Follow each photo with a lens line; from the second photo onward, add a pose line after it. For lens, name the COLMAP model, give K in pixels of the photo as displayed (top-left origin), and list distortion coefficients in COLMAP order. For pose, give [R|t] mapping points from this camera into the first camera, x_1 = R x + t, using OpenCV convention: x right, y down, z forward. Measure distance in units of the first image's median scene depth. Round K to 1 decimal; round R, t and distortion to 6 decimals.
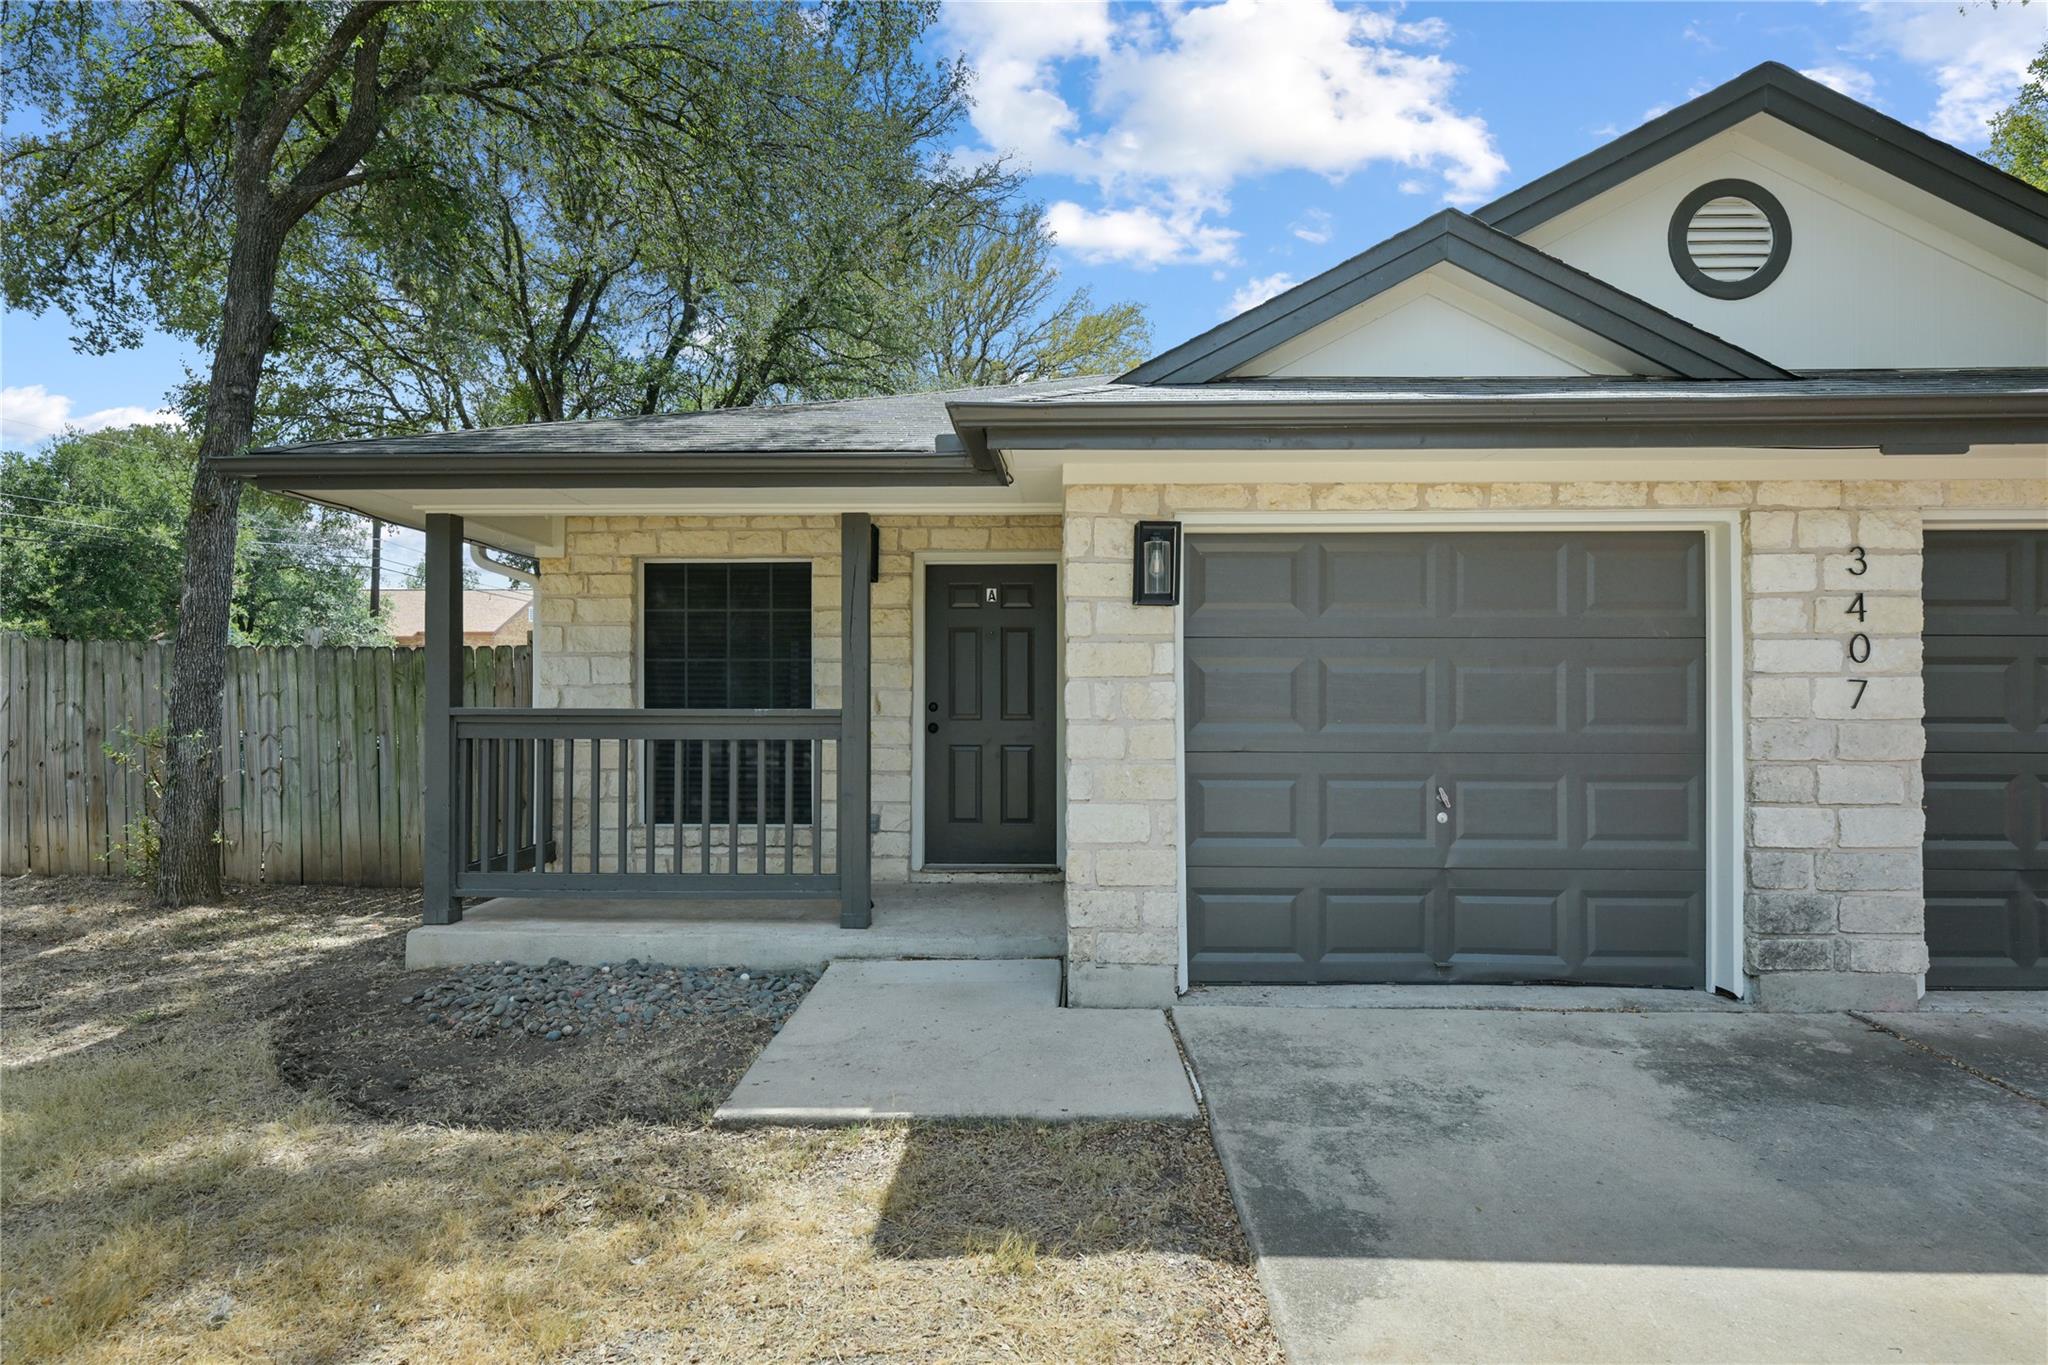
lens RADIAL K [[1116.5, 0, 1024.3], [0, 1116.5, 692.8], [0, 0, 1]] dist [0.000900, 0.000163]
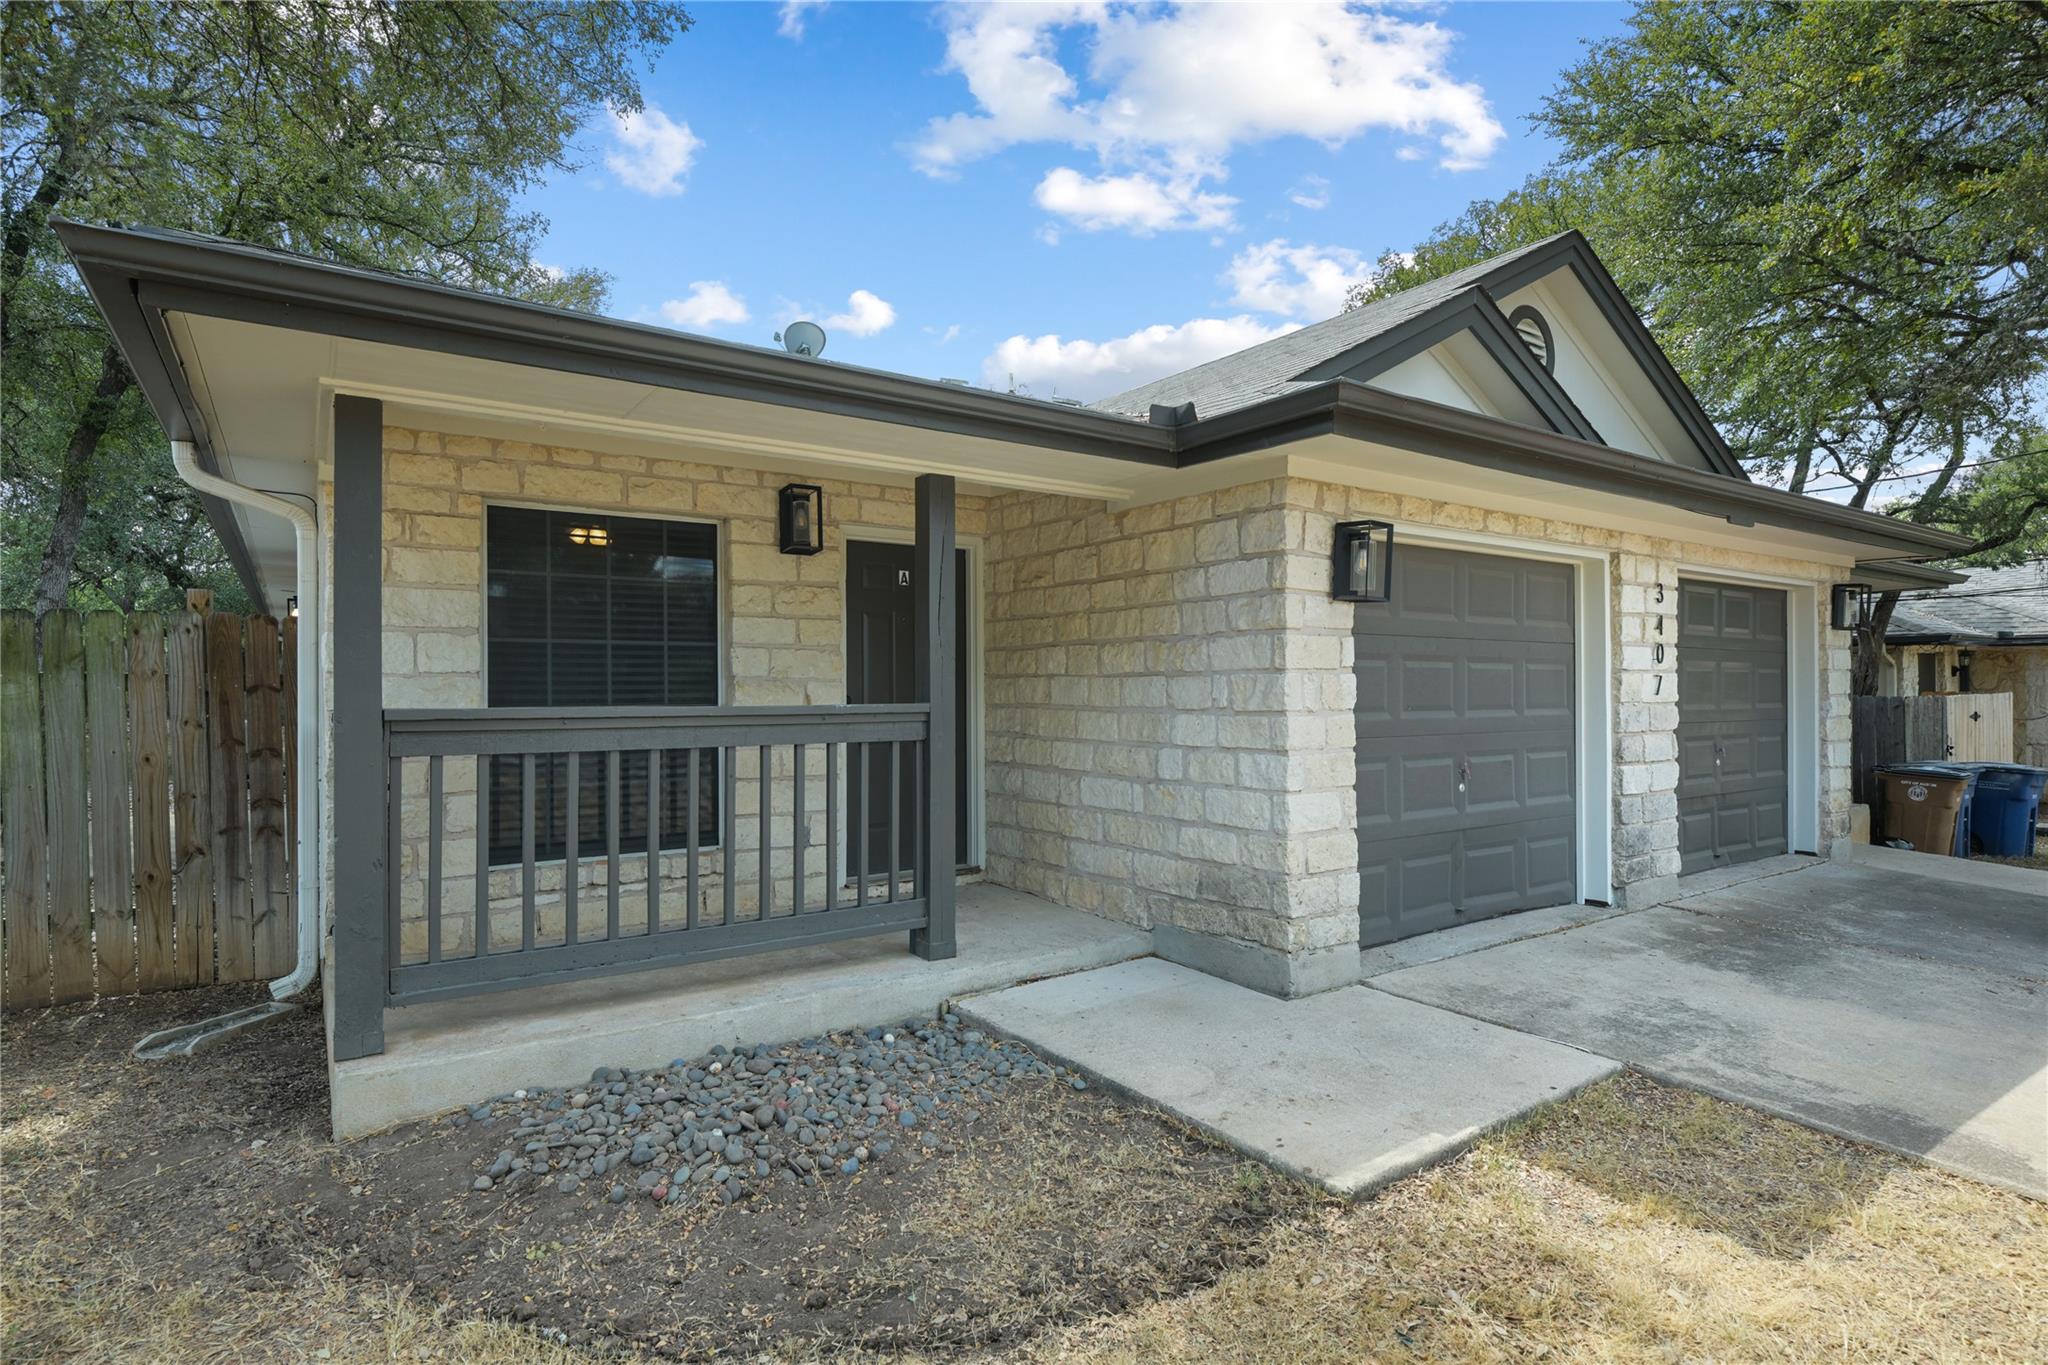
lens RADIAL K [[1048.3, 0, 1025.1], [0, 1048.3, 677.1], [0, 0, 1]] dist [0.006646, 0.000991]
pose [[0.803947, 0.003669, 0.594689, -0.709242], [0.001542, 0.999965, -0.008254, 0.001338], [-0.594699, 0.007553, 0.803913, 0.383672]]
